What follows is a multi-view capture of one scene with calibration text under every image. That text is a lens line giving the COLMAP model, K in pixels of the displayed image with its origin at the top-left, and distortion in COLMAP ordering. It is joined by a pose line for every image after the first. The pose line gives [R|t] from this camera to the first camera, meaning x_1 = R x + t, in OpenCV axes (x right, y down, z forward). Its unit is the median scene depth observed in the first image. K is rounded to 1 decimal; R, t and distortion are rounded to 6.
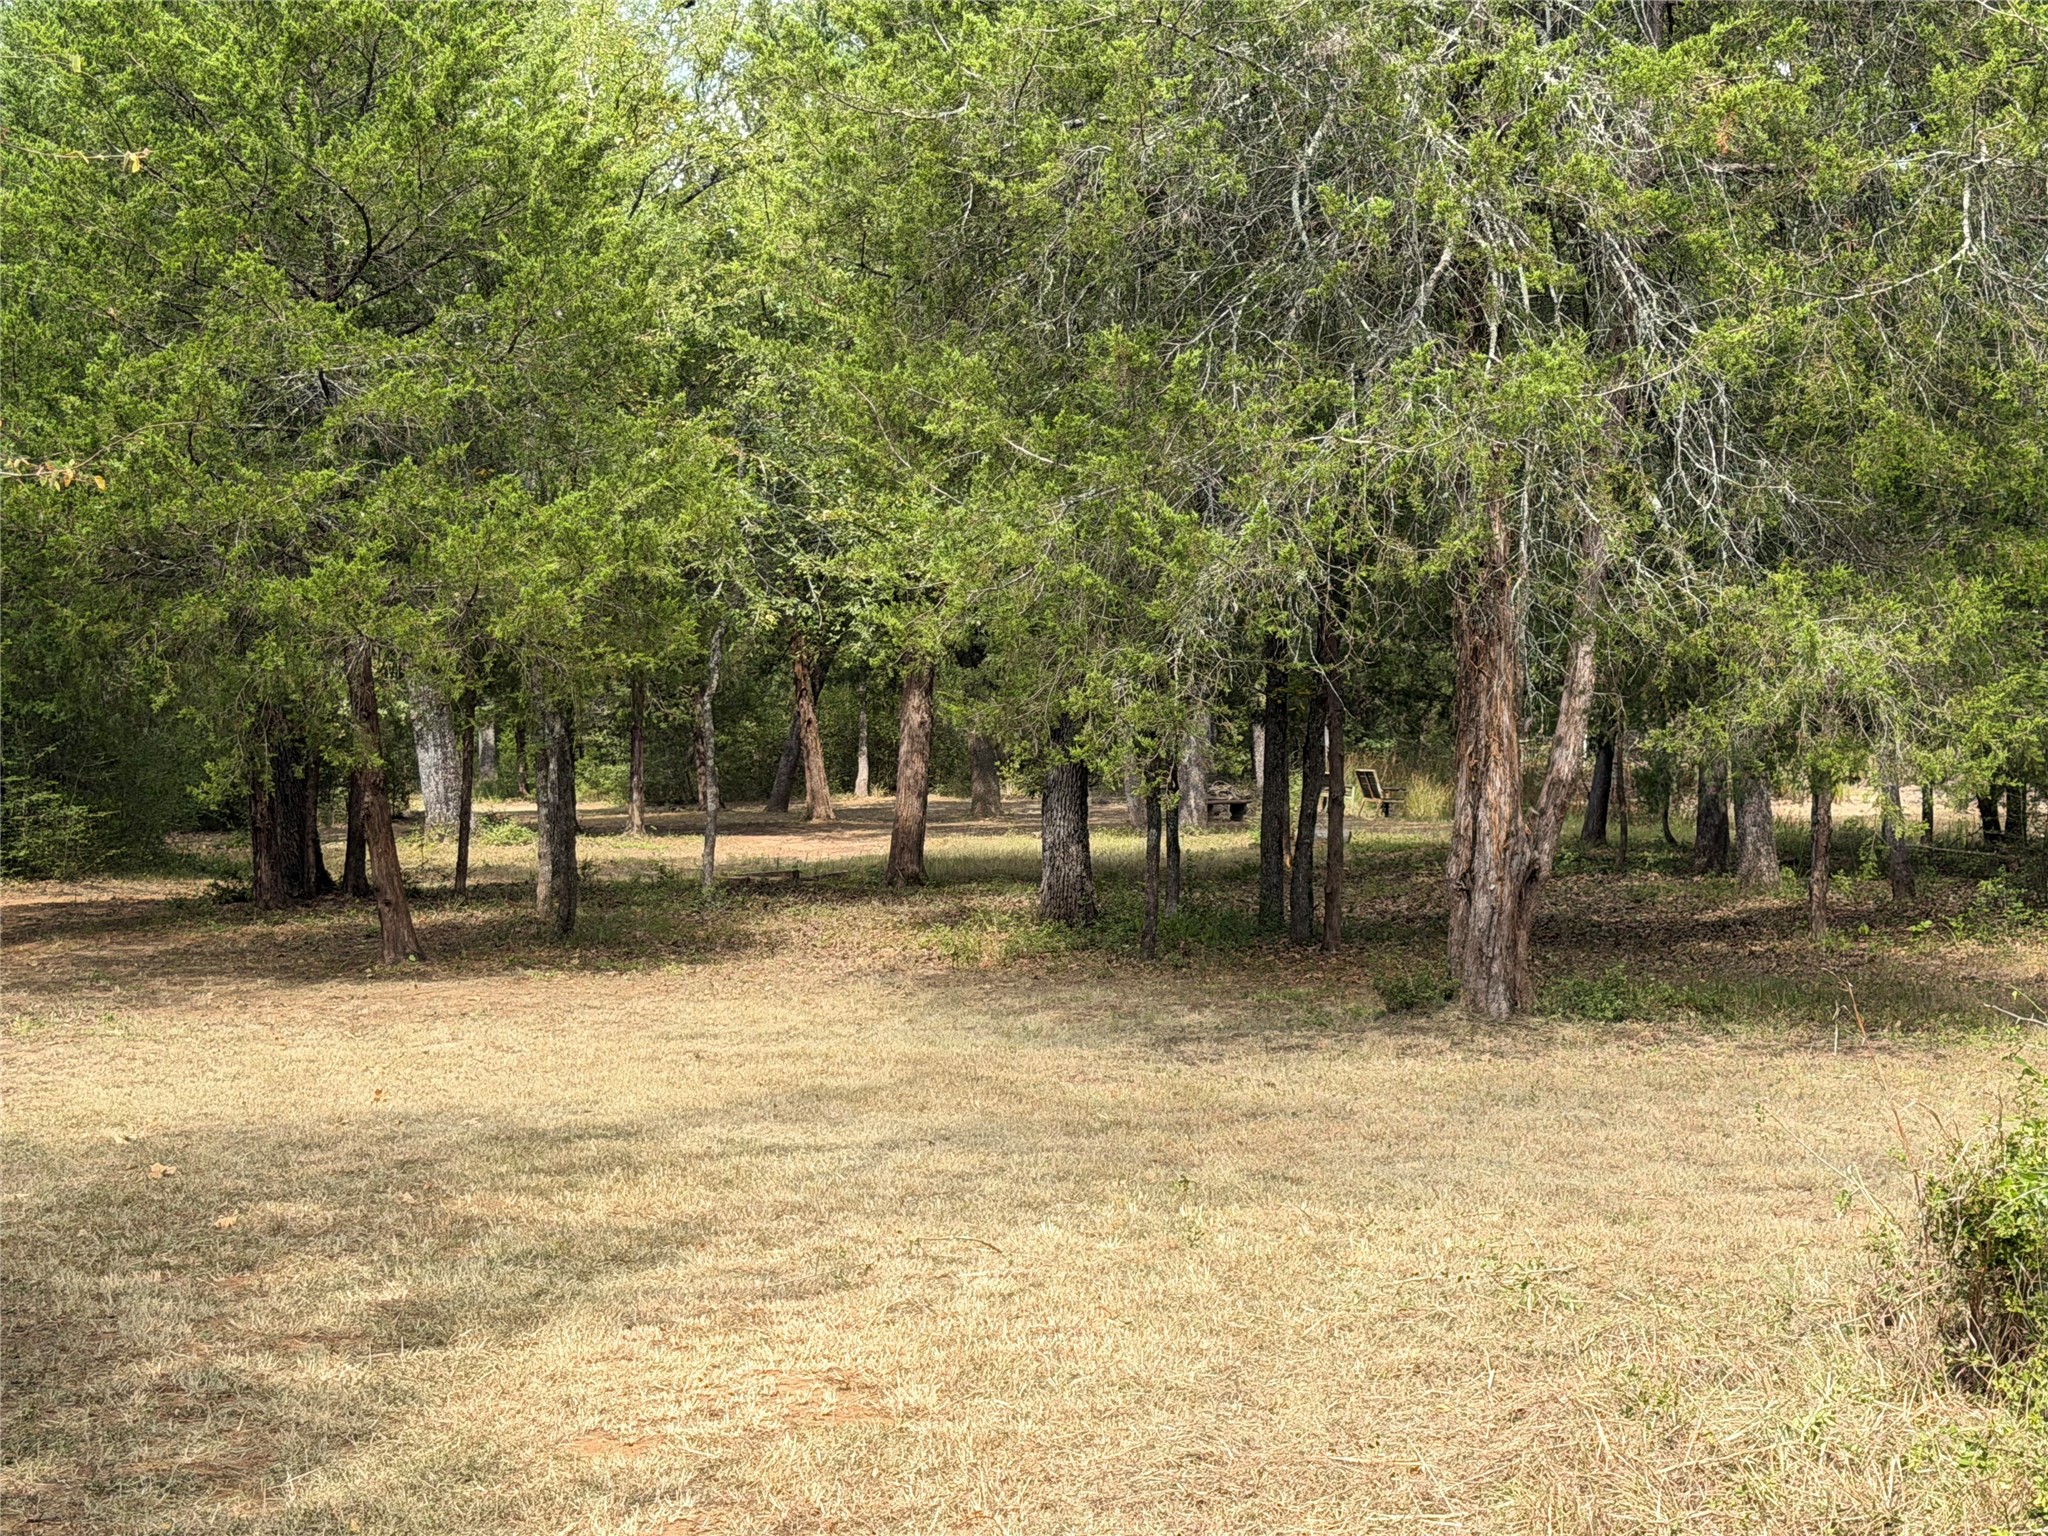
lens RADIAL K [[3502.3, 0, 1027.9], [0, 3502.3, 755.7], [0, 0, 1]] dist [0.068424, 0.000000]
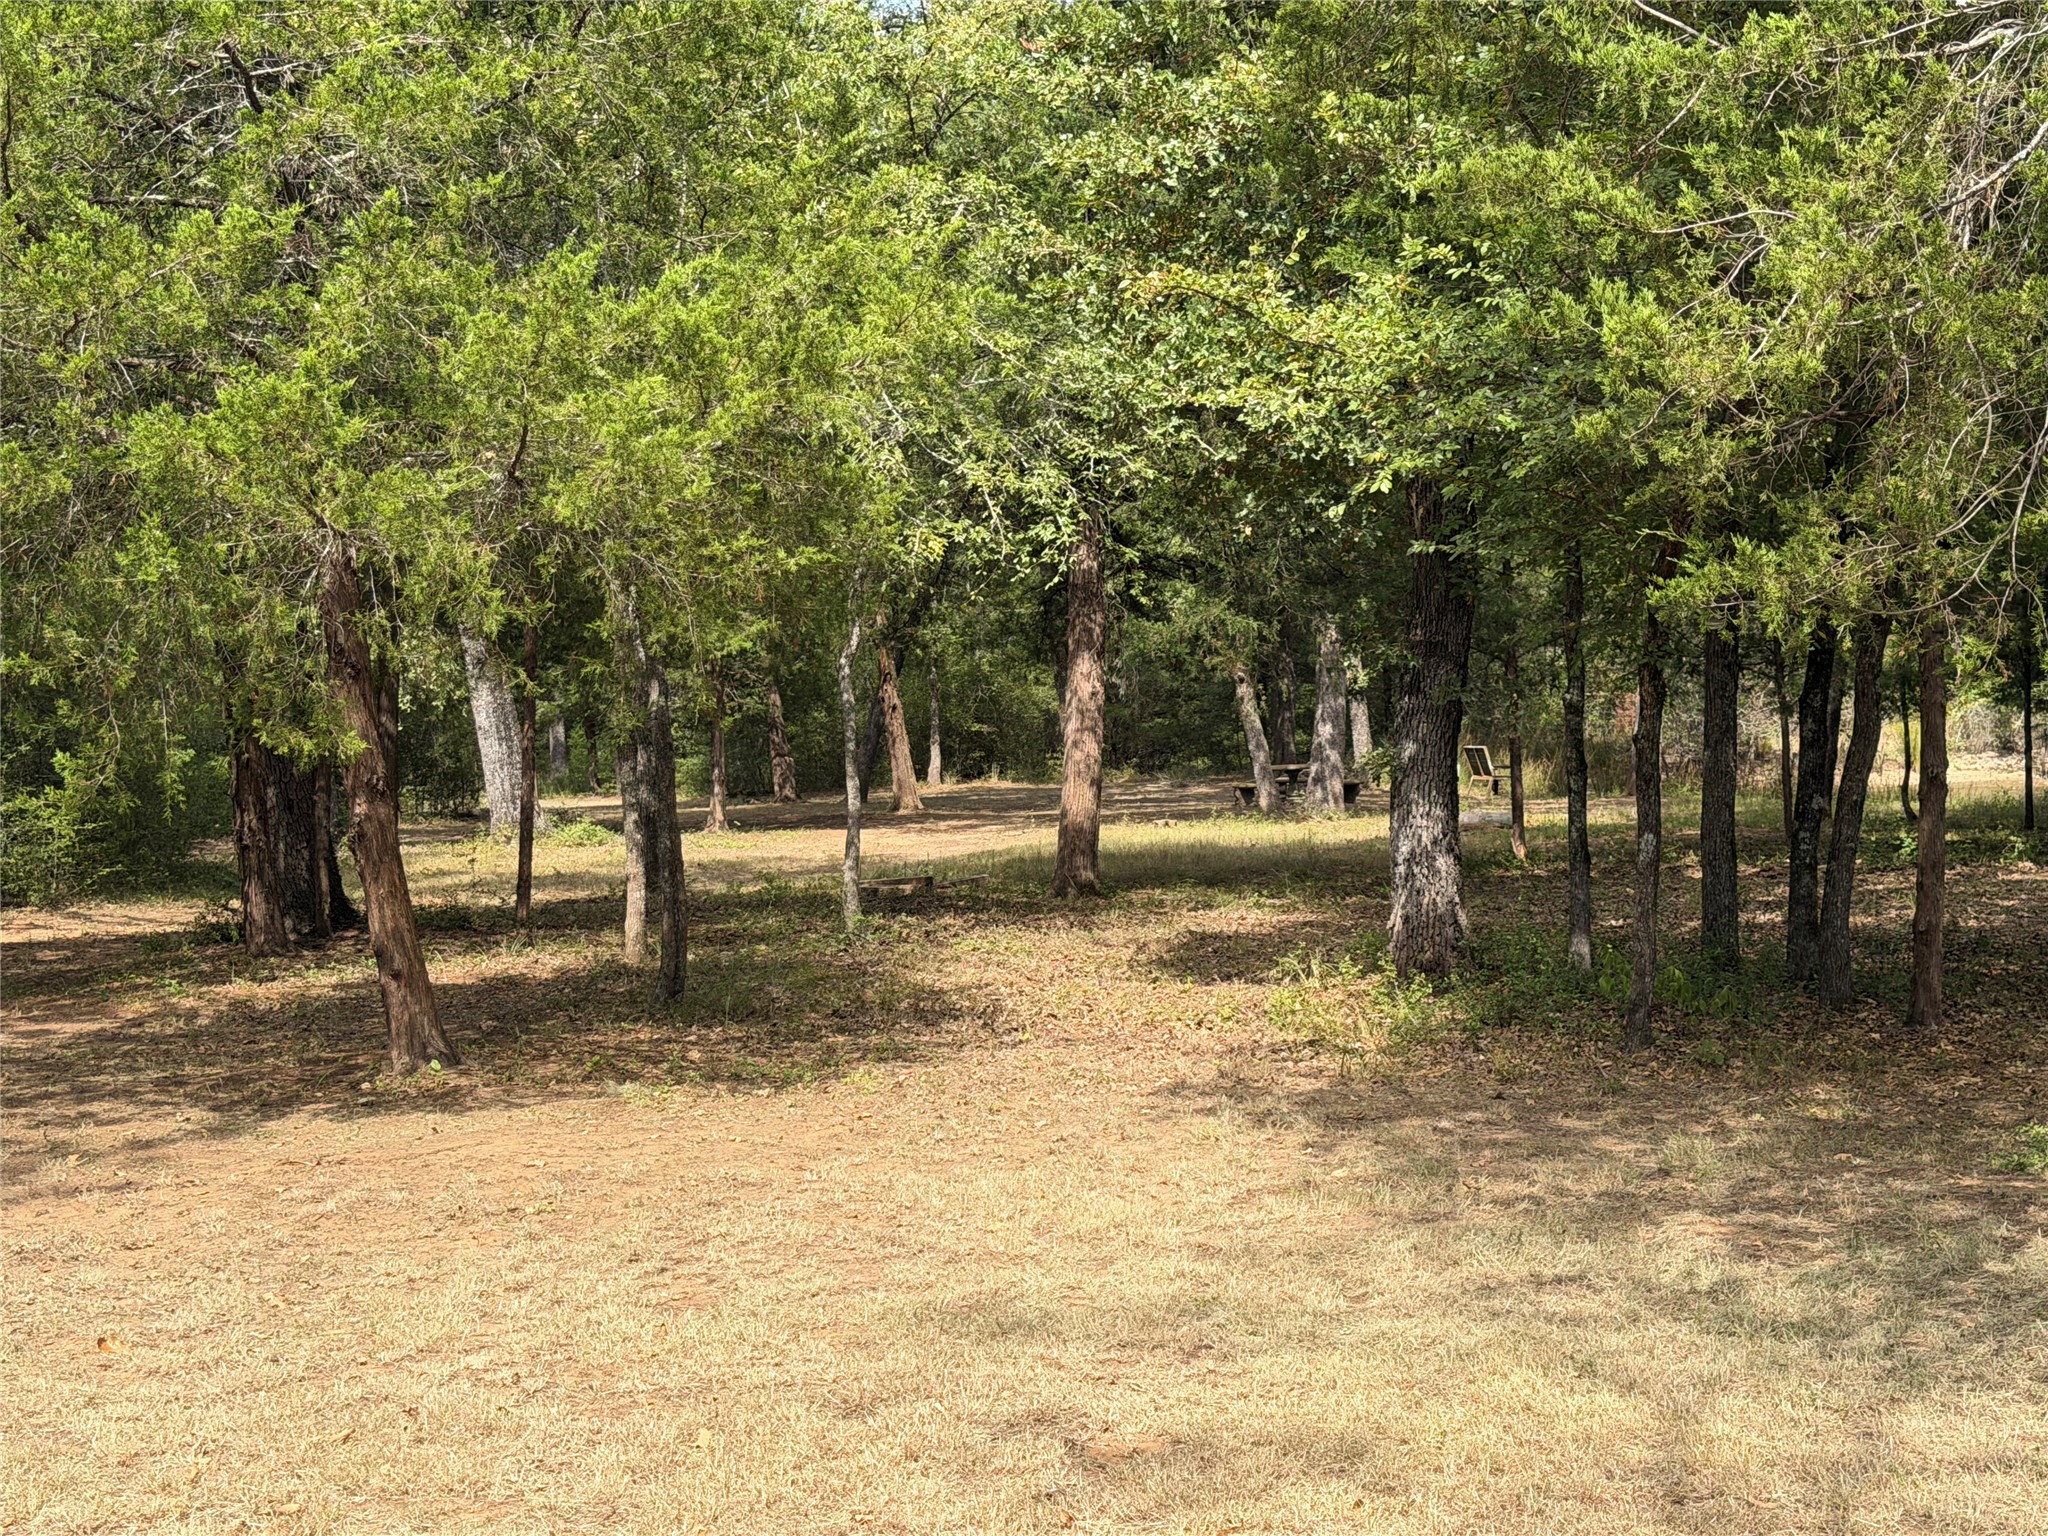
lens RADIAL K [[3048.4, 0, 1021.6], [0, 3048.4, 781.8], [0, 0, 1]] dist [0.055424, 0.000000]
pose [[0.999800, -0.019807, -0.002816, -0.053747], [0.019839, 0.999731, 0.011986, 0.002631], [0.002577, -0.012040, 0.999924, 0.356428]]
